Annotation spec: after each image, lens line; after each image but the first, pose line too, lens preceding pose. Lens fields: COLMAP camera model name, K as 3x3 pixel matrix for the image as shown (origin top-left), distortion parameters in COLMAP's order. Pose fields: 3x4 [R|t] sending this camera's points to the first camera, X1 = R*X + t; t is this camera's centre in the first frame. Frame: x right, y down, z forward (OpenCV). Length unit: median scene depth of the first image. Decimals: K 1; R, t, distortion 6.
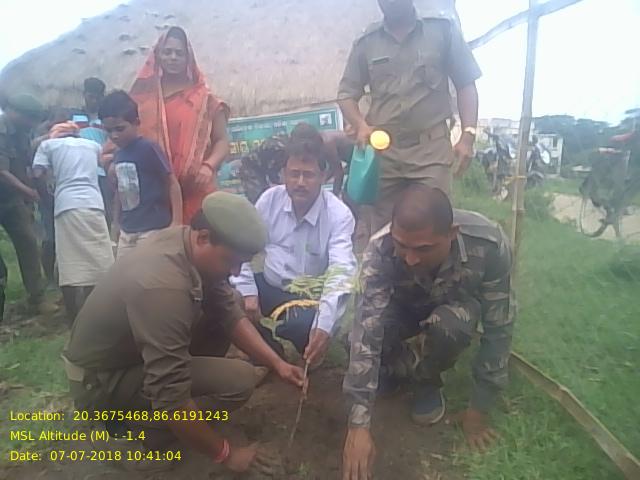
lens RADIAL K [[573.7, 0, 320.0], [0, 573.7, 240.0], [0, 0, 1]] dist [0.033176, -0.175137]
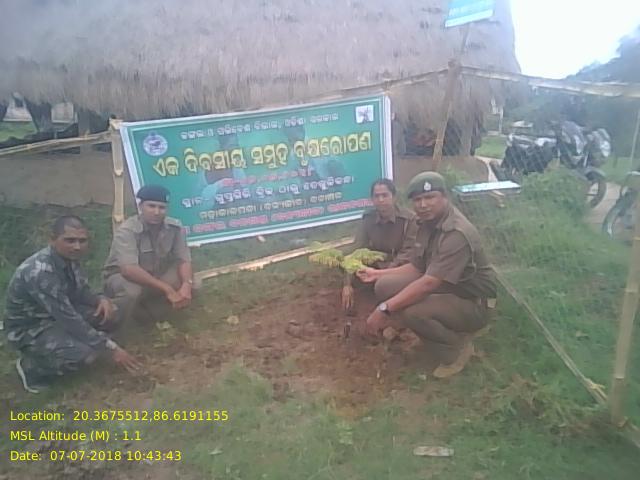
lens RADIAL K [[573.7, 0, 320.0], [0, 573.7, 240.0], [0, 0, 1]] dist [0.033176, -0.175137]
pose [[0.993585, -0.023917, 0.110525, -0.093614], [0.015151, 0.996721, 0.079485, -0.099606], [-0.112064, -0.077301, 0.990690, 0.293996]]
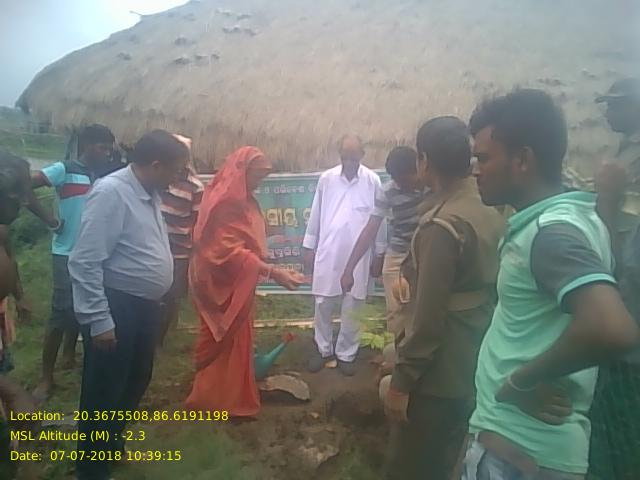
lens RADIAL K [[573.7, 0, 320.0], [0, 573.7, 240.0], [0, 0, 1]] dist [0.033176, -0.175137]
pose [[0.972747, 0.105984, -0.206232, 0.030515], [-0.108054, 0.994144, 0.001235, -0.115351], [0.205155, 0.021083, 0.978502, 0.303932]]
